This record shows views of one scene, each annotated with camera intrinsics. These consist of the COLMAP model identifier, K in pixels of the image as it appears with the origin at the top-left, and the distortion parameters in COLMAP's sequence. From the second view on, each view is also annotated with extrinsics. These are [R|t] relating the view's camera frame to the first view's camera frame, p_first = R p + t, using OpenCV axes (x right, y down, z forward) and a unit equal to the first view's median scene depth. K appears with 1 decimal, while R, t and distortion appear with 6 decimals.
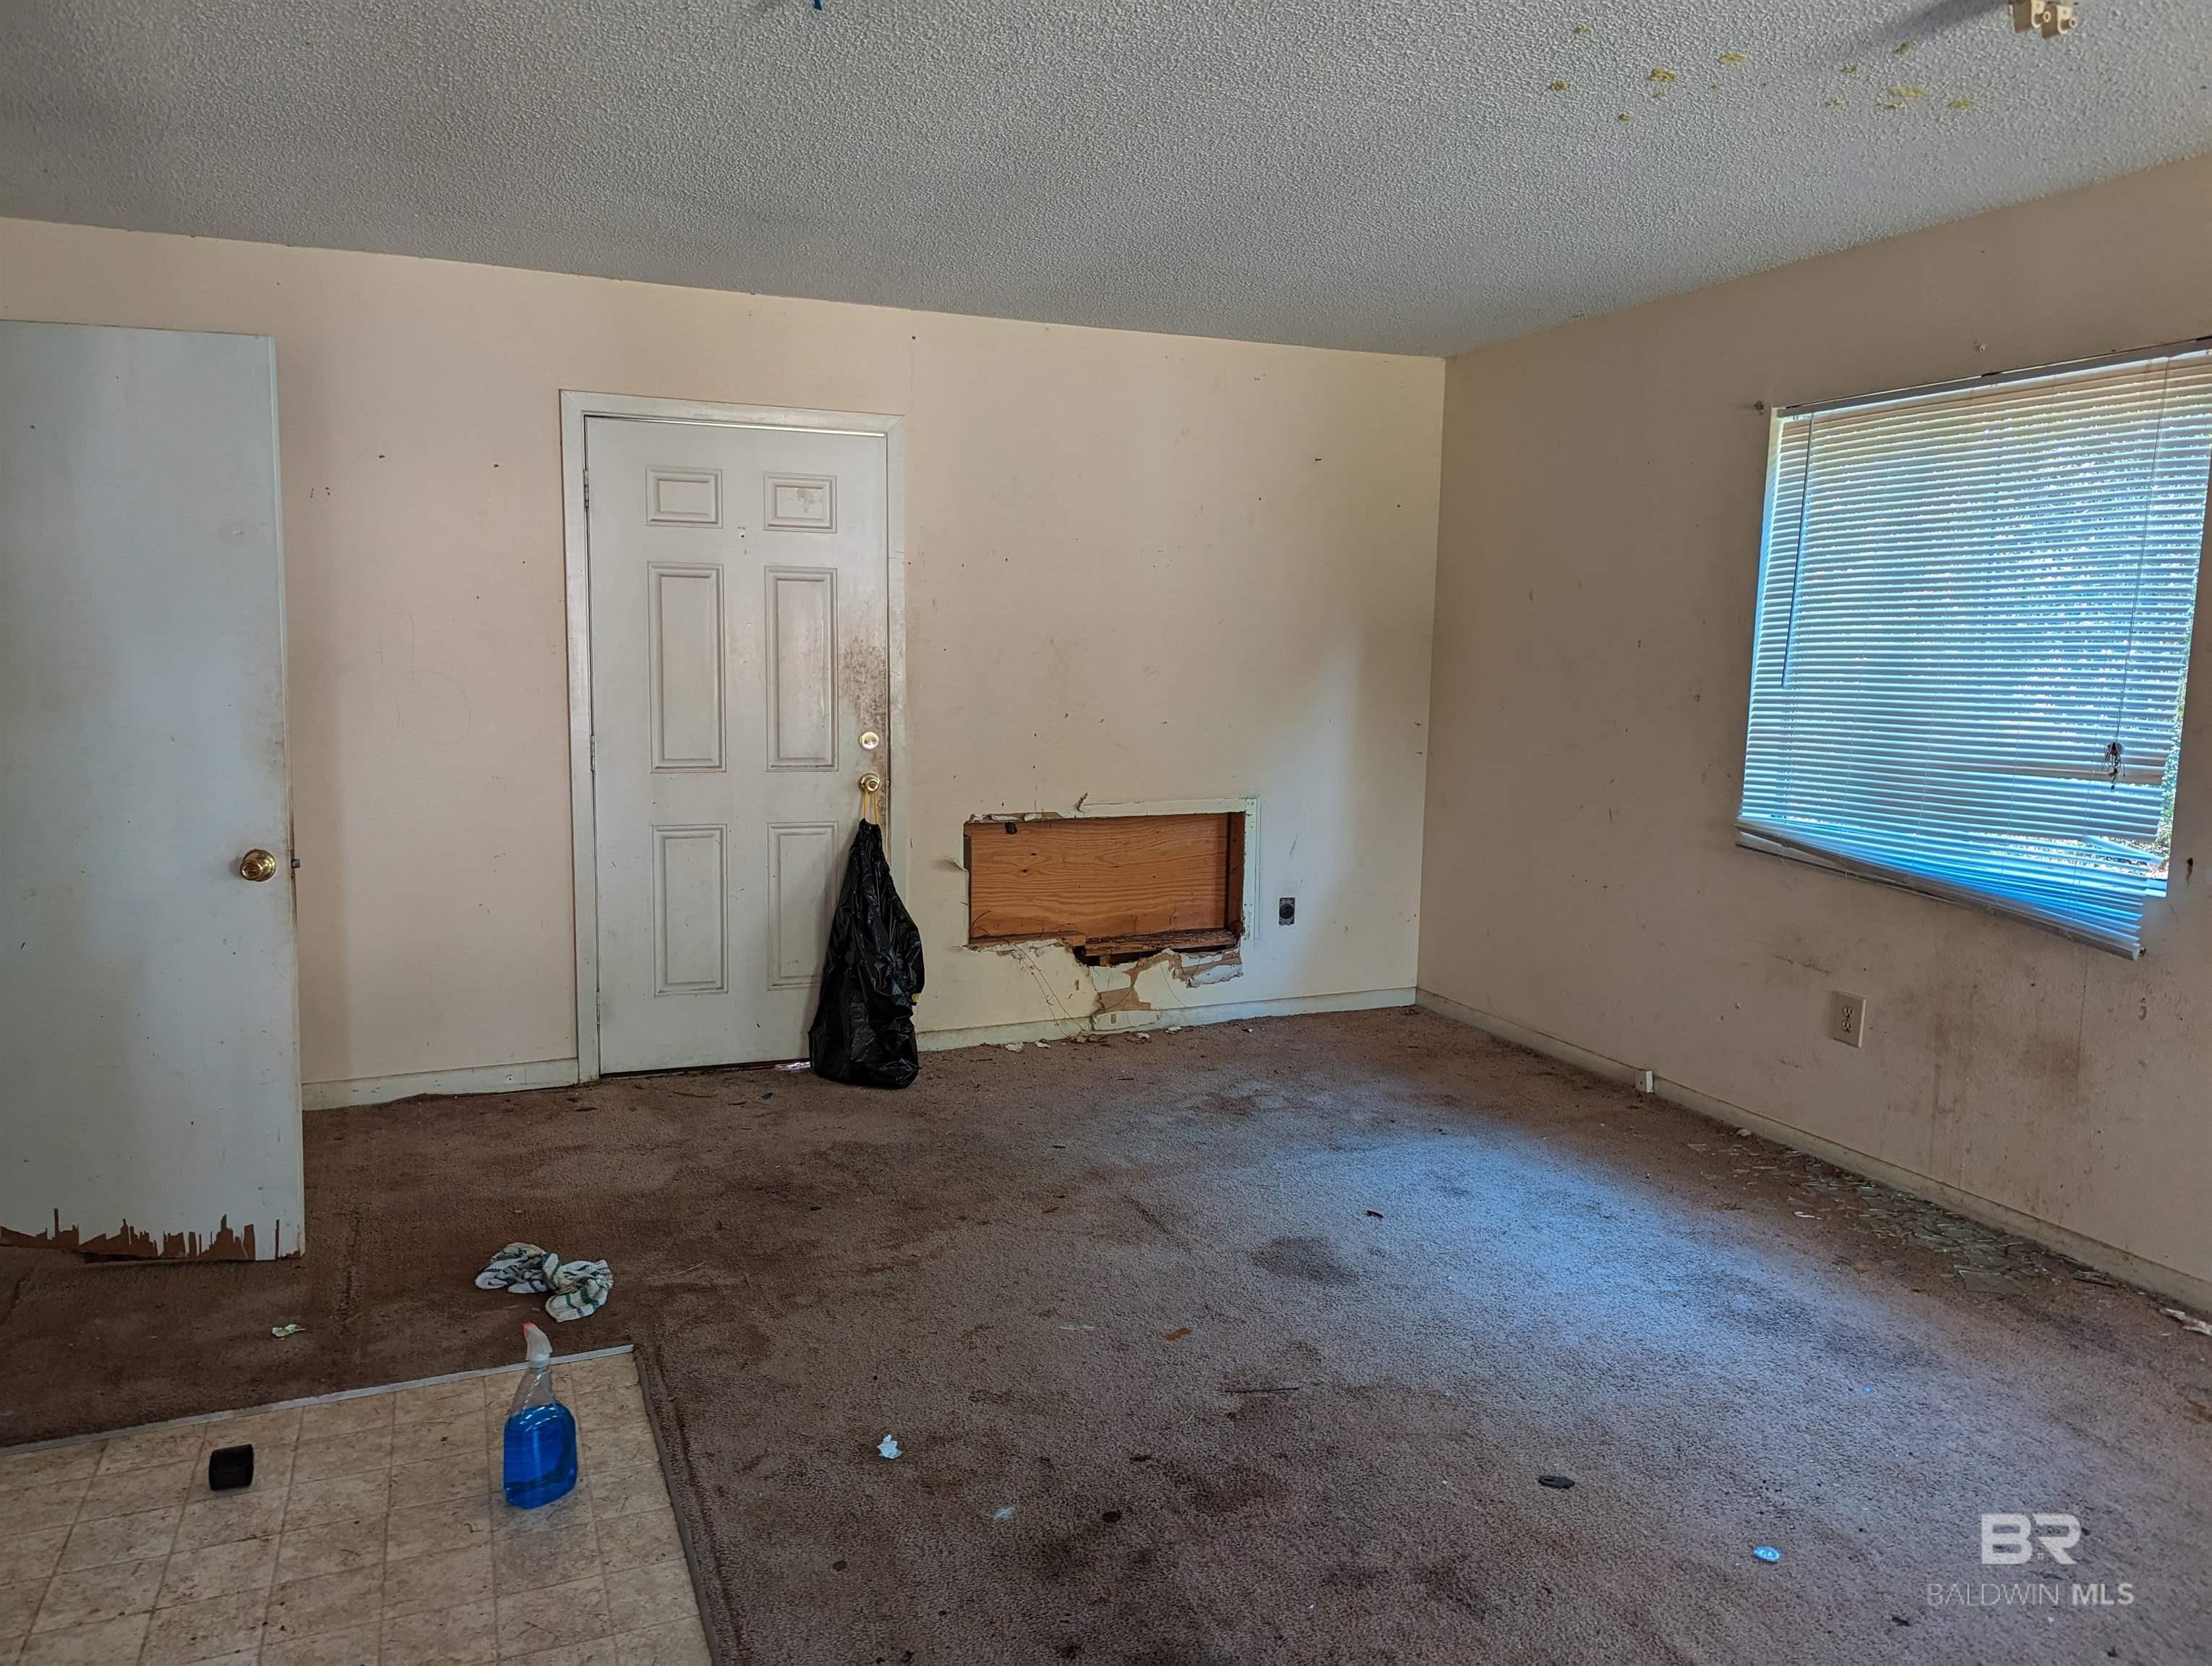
lens RADIAL K [[1591.6, 0, 1109.7], [0, 1591.6, 864.3], [0, 0, 1]] dist [0.002627, -0.041809]
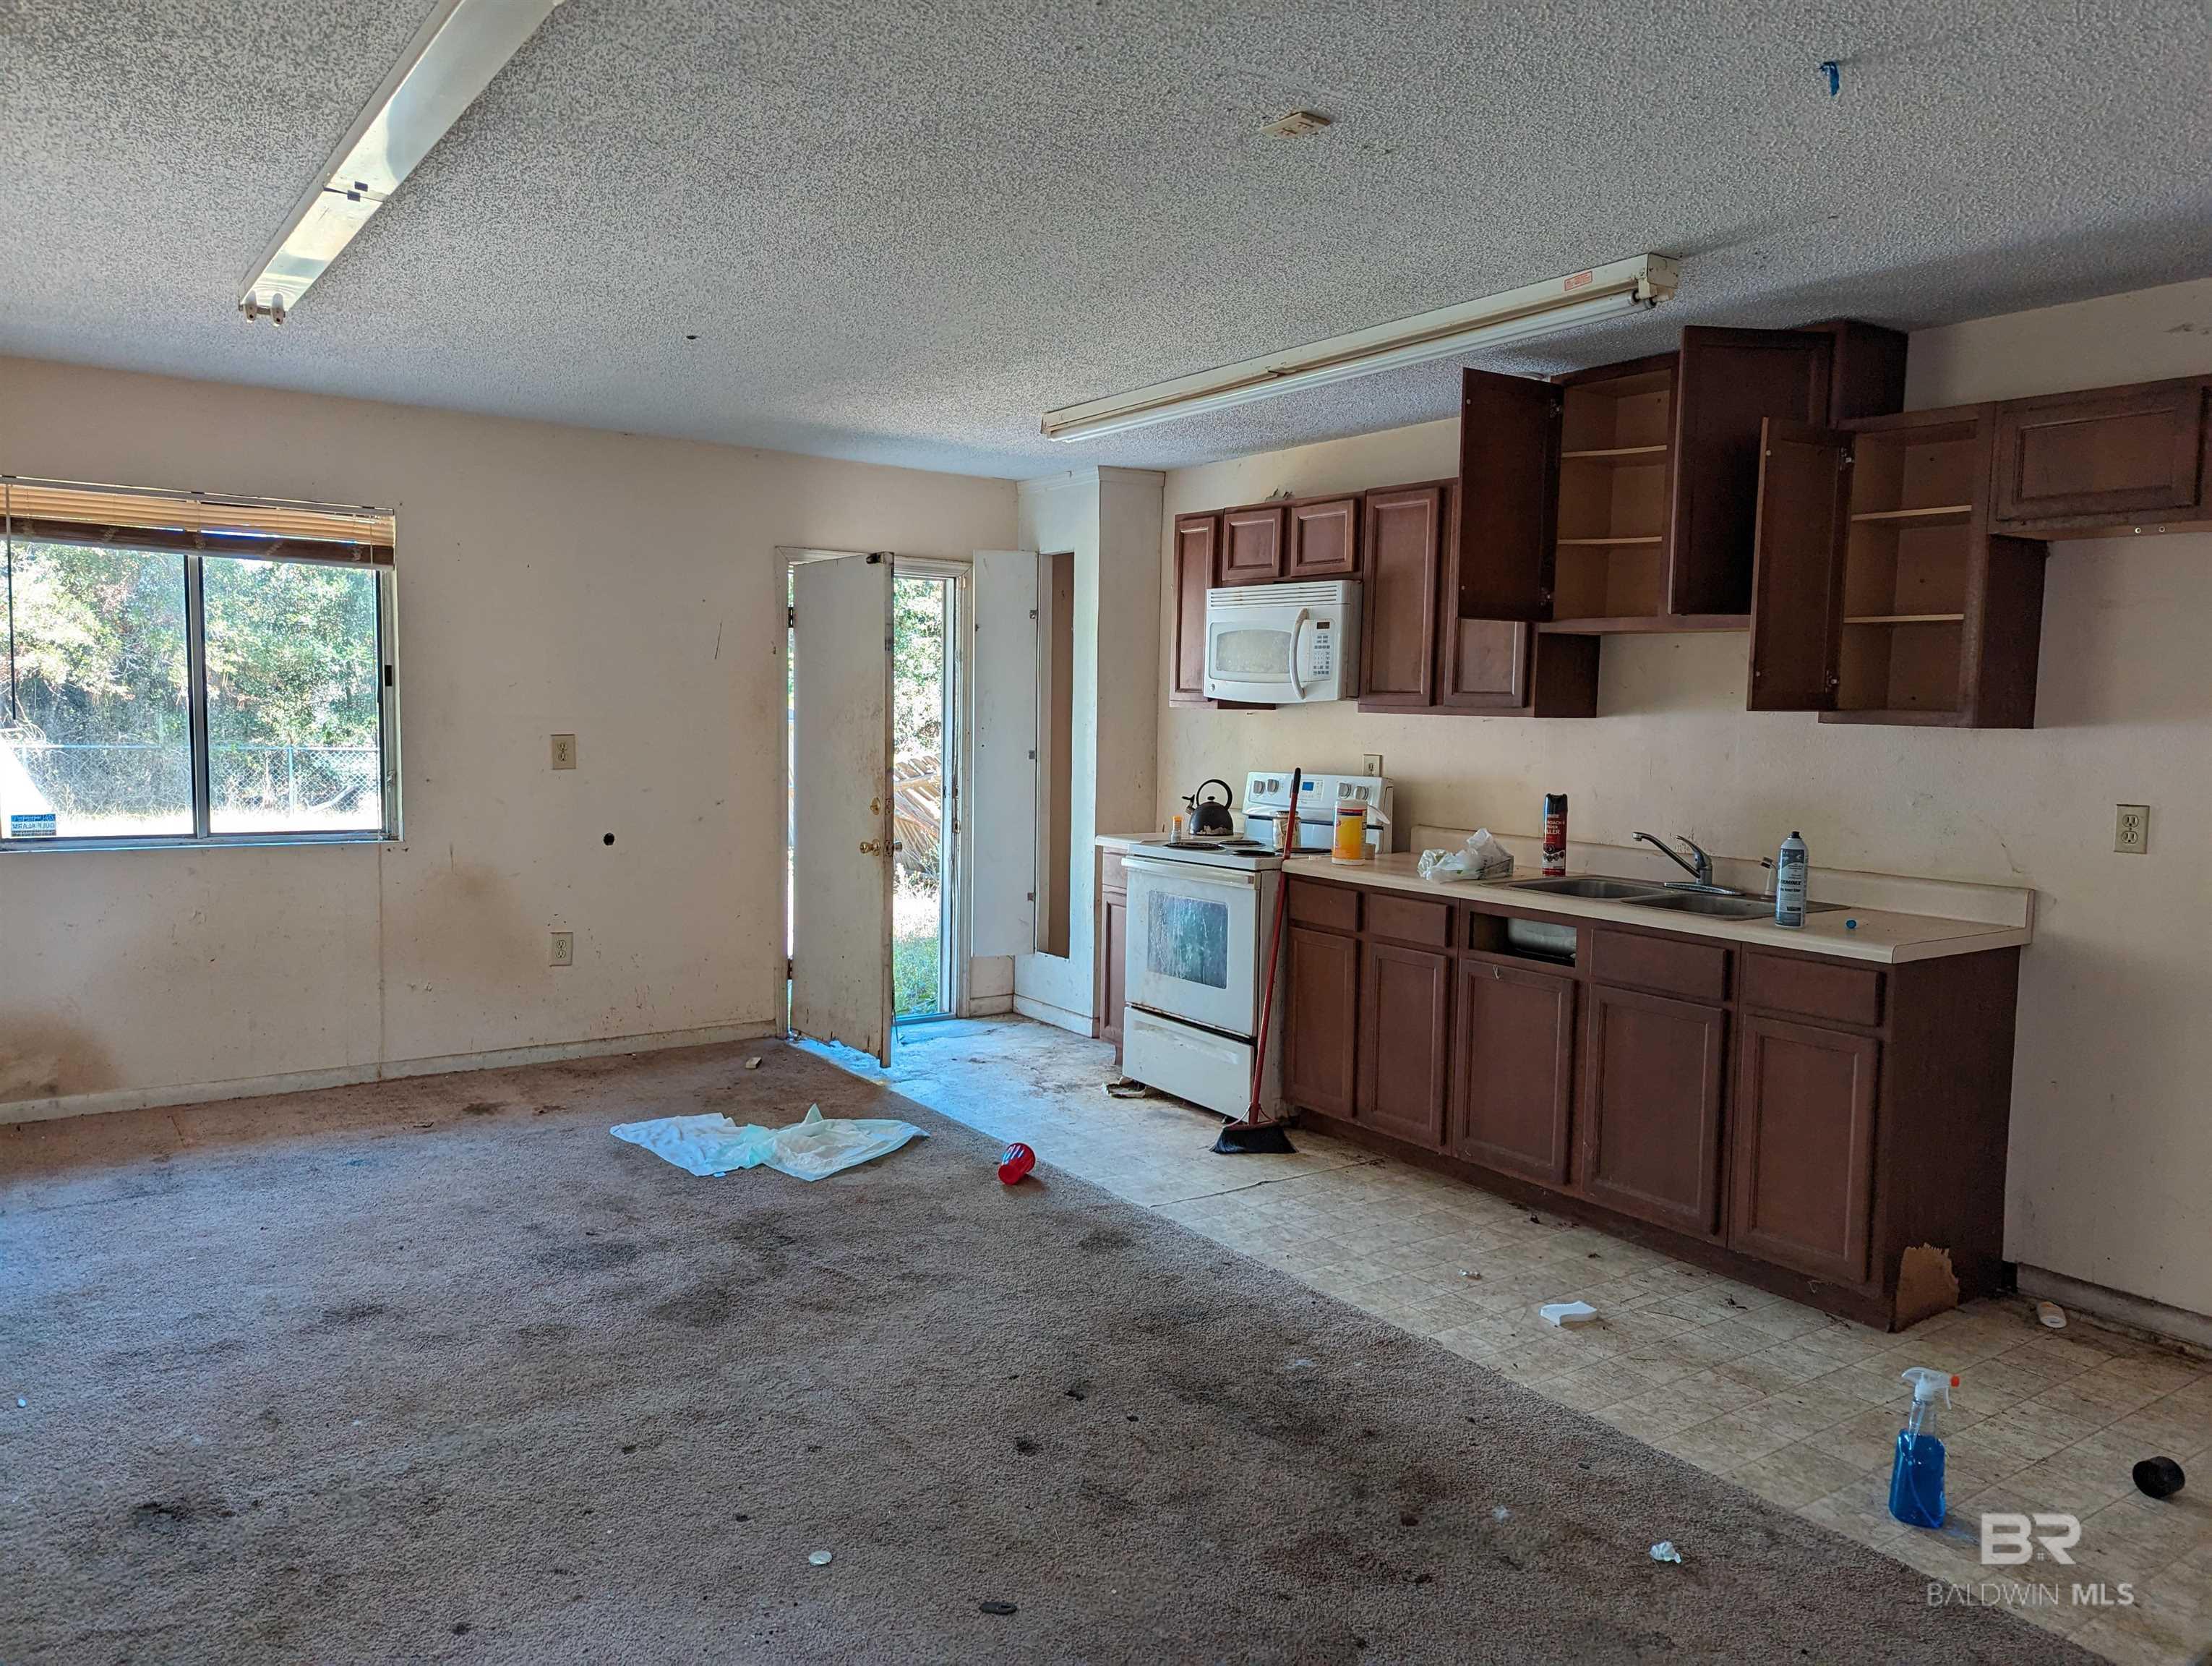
lens RADIAL K [[1591.6, 0, 1109.7], [0, 1591.6, 864.3], [0, 0, 1]] dist [0.002627, -0.041809]
pose [[-0.978914, -0.007015, -0.204153, 0.431485], [-0.053738, 0.973052, 0.224238, -0.266946], [0.197078, 0.230481, -0.952911, 1.901748]]
